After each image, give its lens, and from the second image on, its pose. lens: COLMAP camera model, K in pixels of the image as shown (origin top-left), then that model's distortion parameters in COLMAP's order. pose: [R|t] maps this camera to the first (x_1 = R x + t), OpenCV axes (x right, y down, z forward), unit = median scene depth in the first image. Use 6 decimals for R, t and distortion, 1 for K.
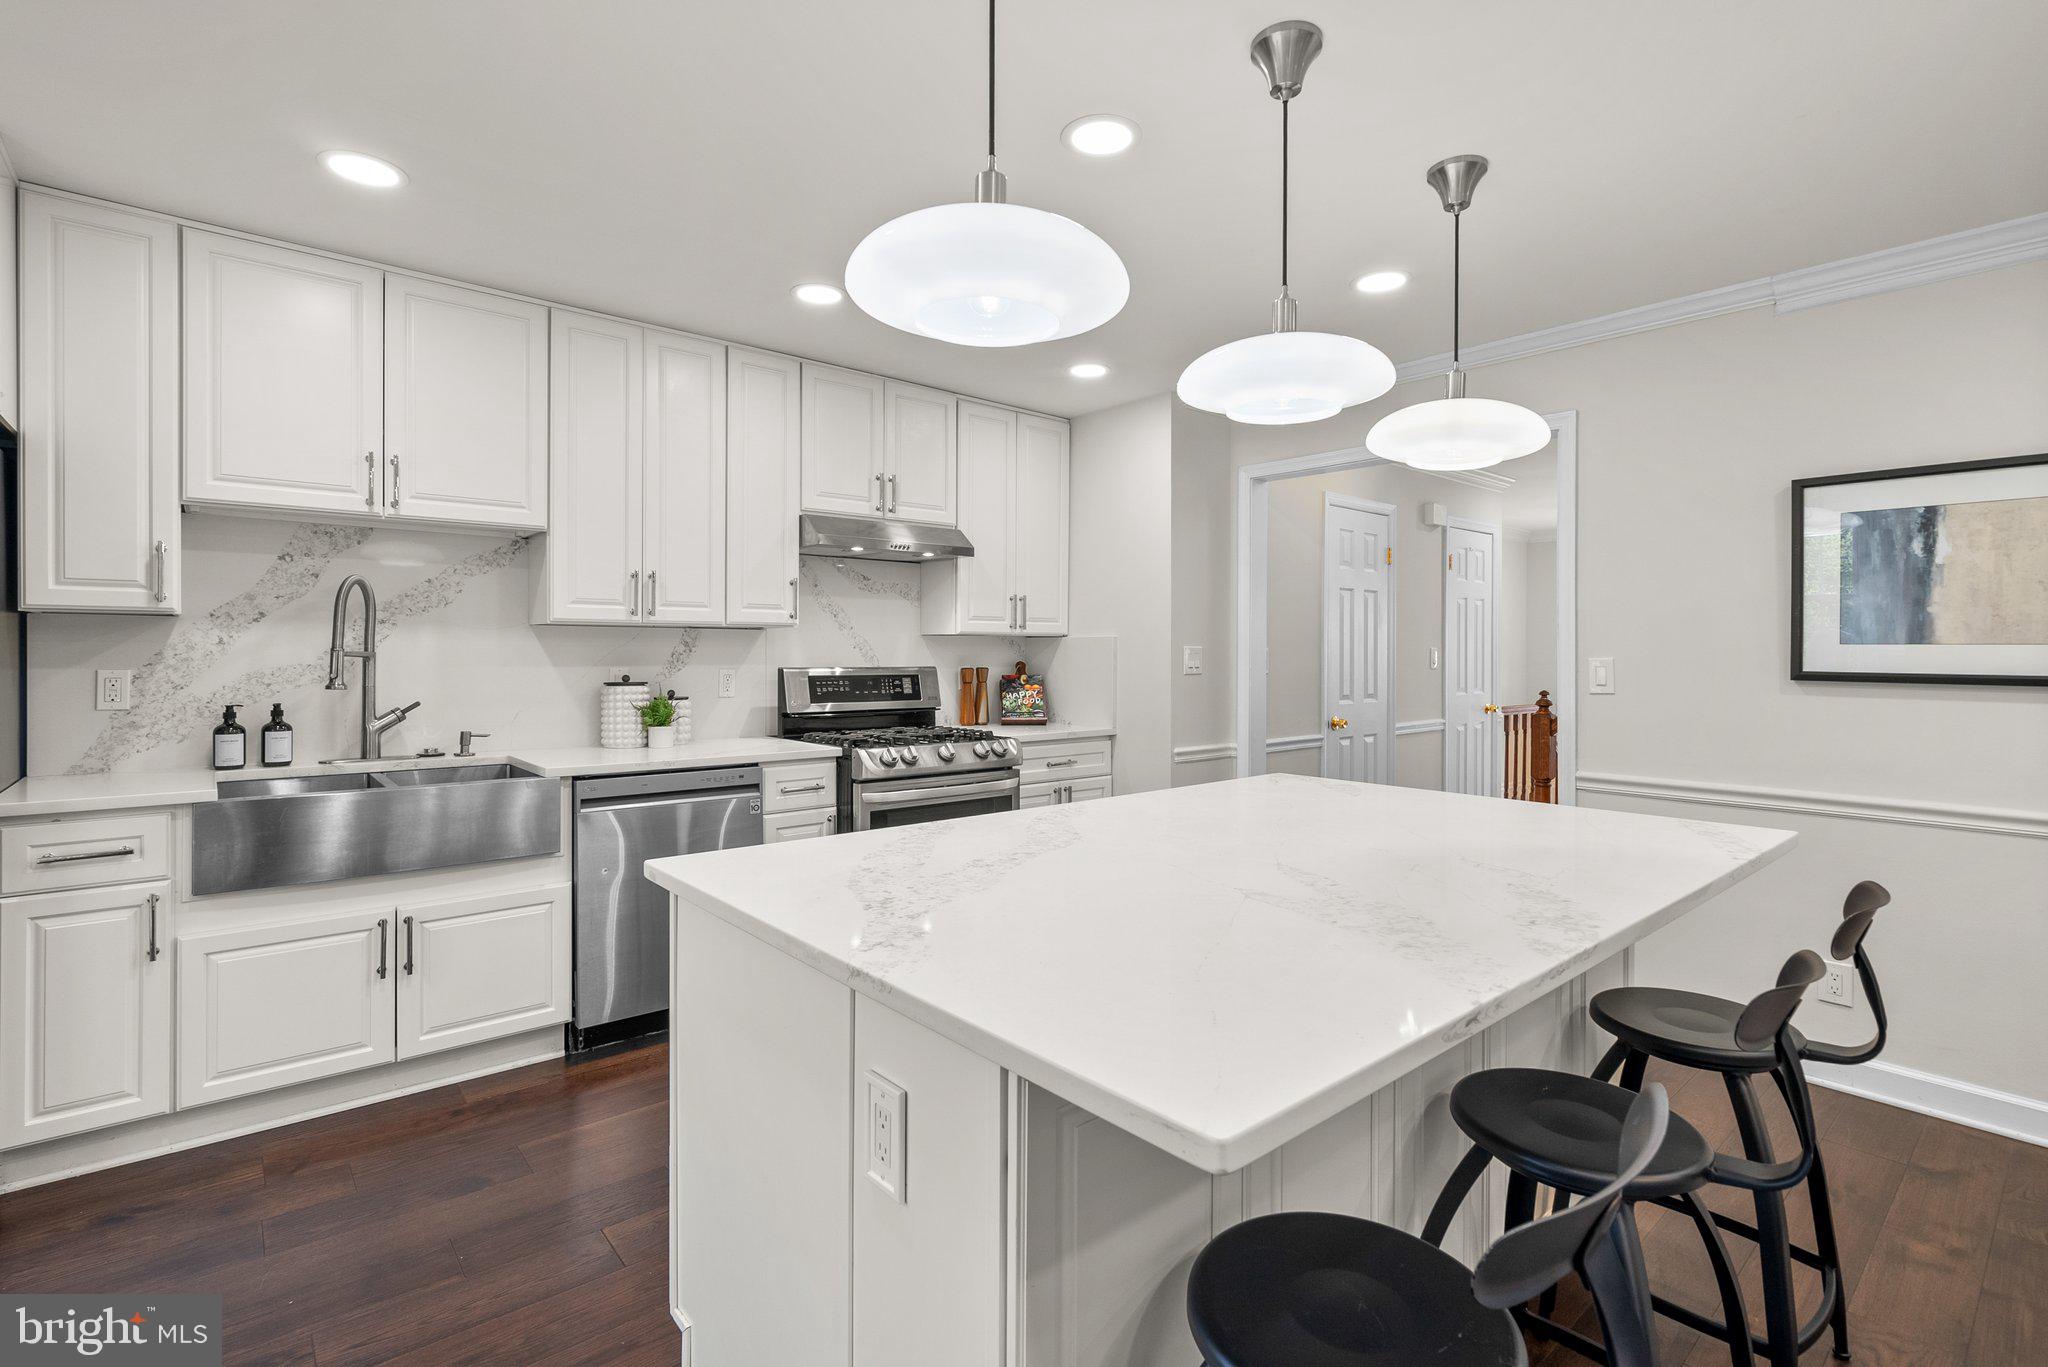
lens RADIAL K [[940.6, 0, 1000.2], [0, 940.6, 661.2], [0, 0, 1]] dist [-0.010619, 0.003809]
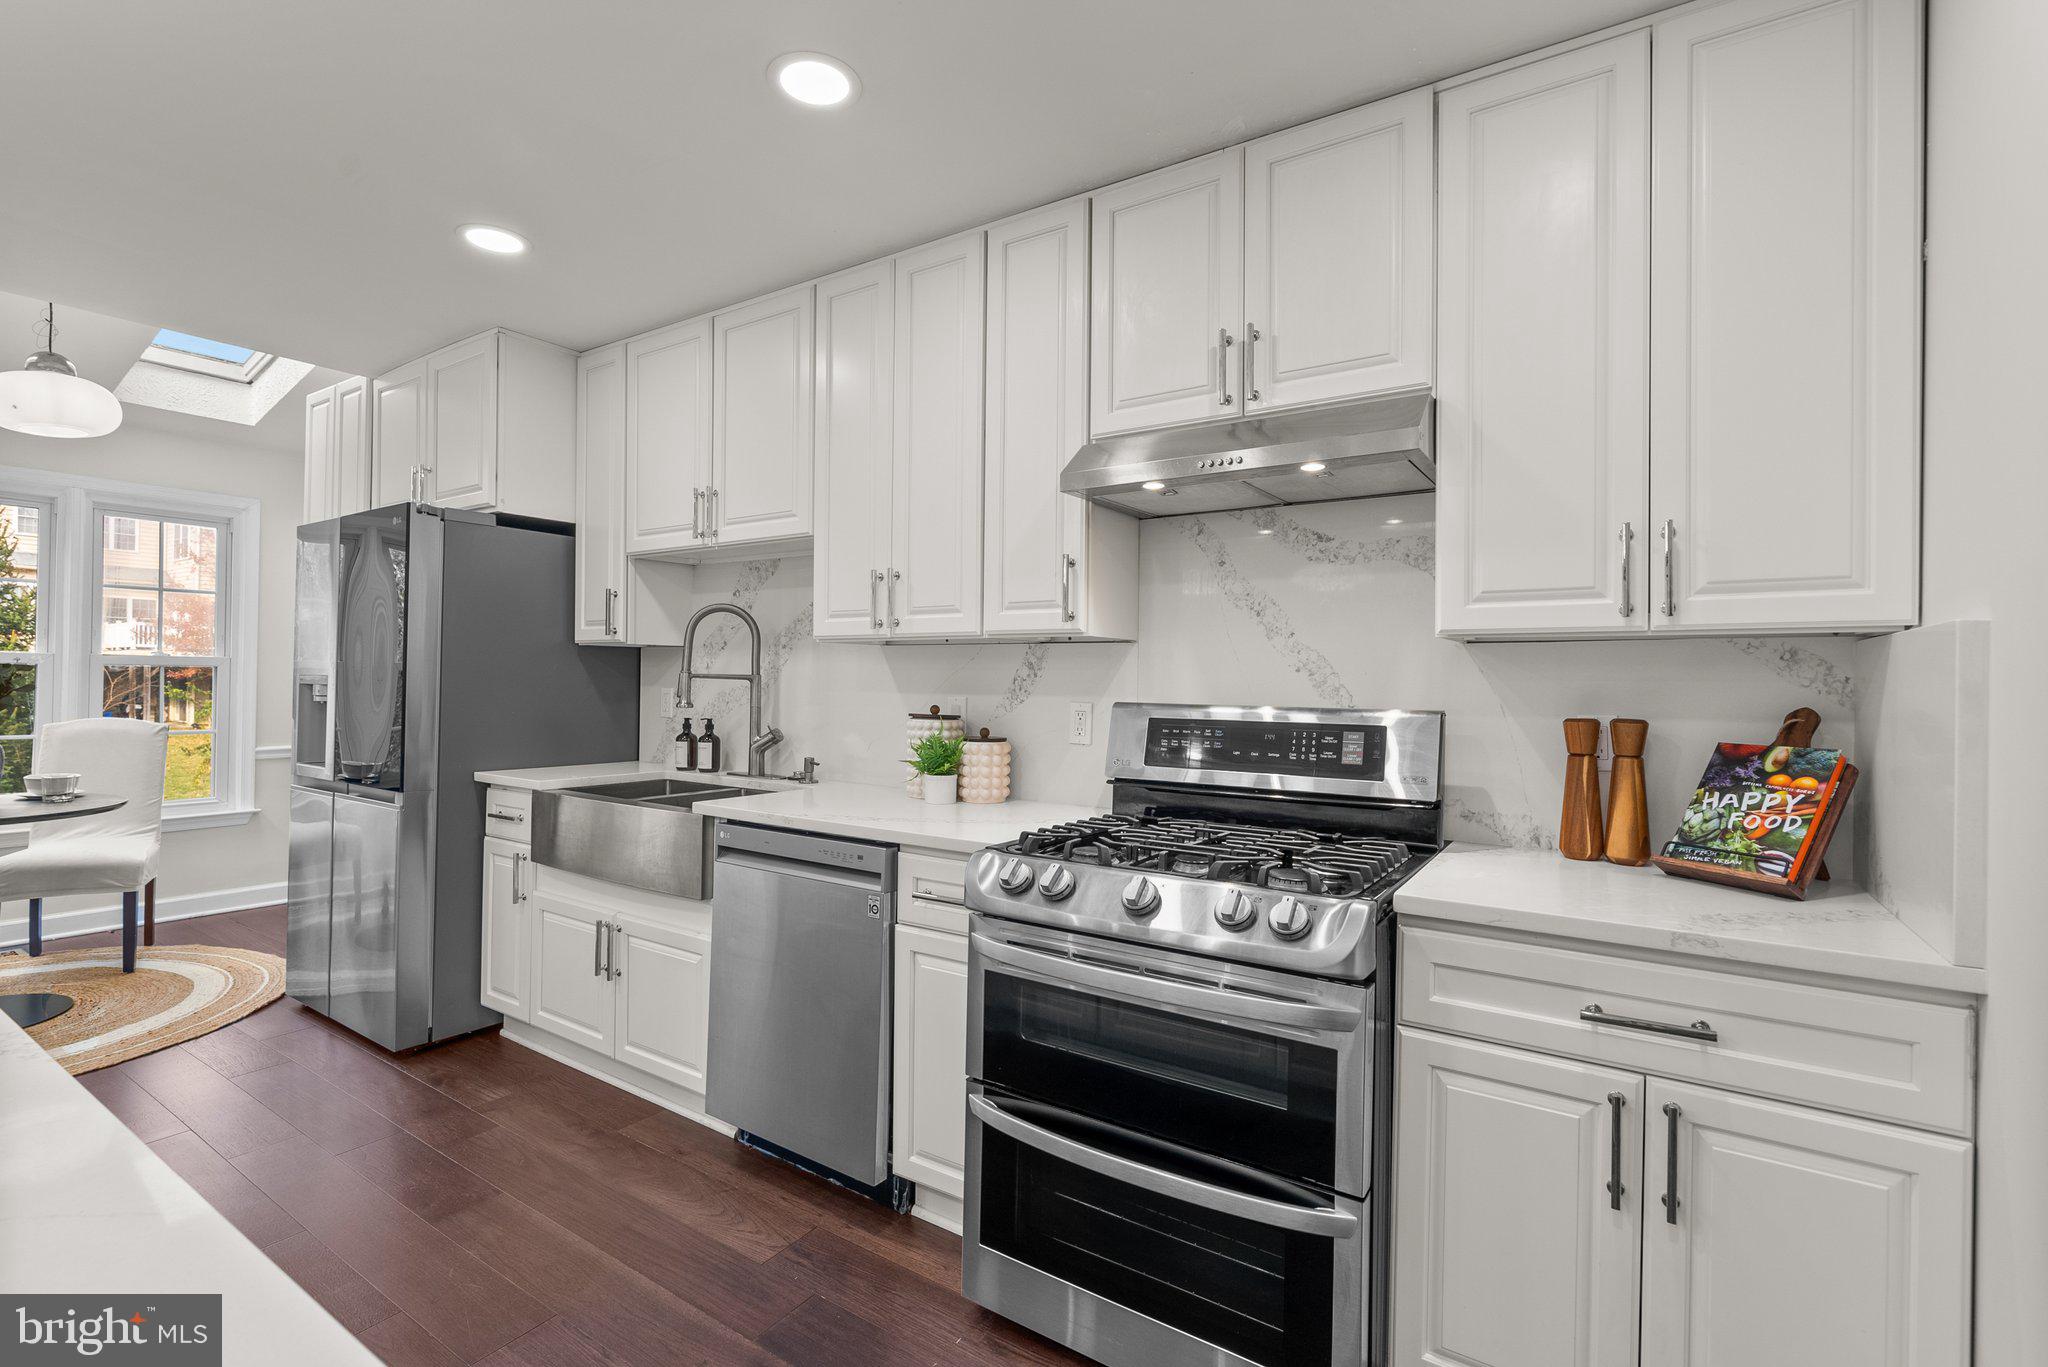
lens RADIAL K [[940.6, 0, 1022.0], [0, 940.6, 675.9], [0, 0, 1]] dist [-0.010619, 0.003809]
pose [[0.282916, -0.005952, -0.959126, 0.393150], [-0.021715, 0.999685, -0.012609, -0.001798], [0.958899, 0.024395, 0.282698, 0.883743]]
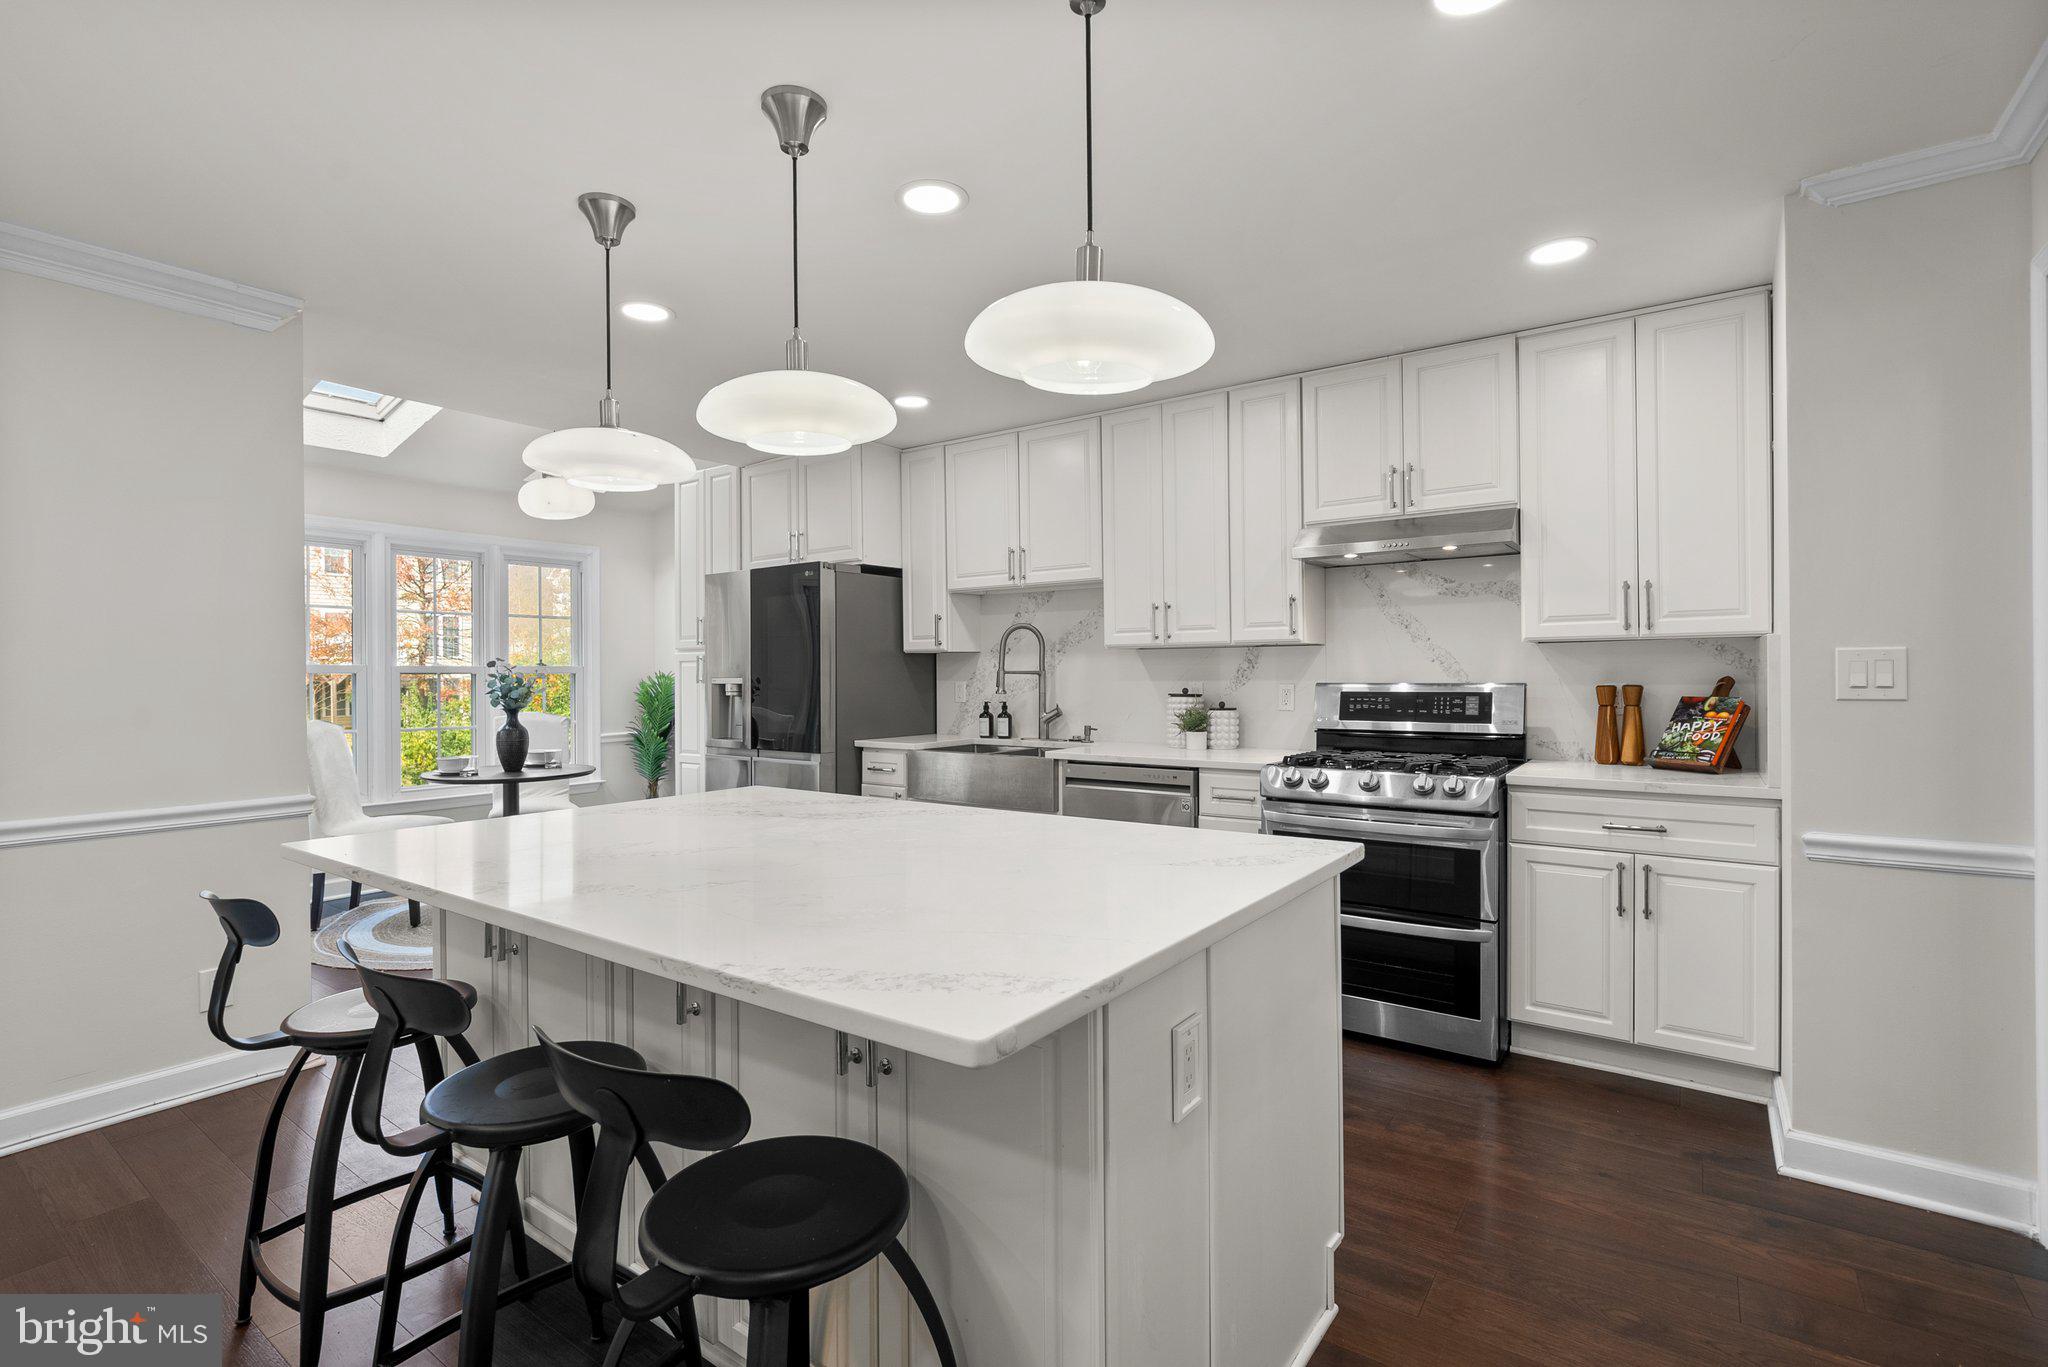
lens RADIAL K [[940.6, 0, 1029.1], [0, 940.6, 676.4], [0, 0, 1]] dist [-0.010619, 0.003809]
pose [[0.247929, -0.003012, -0.968773, 0.761400], [-0.001131, 0.999994, -0.003398, 0.004169], [0.968777, 0.001938, 0.247924, 0.524798]]
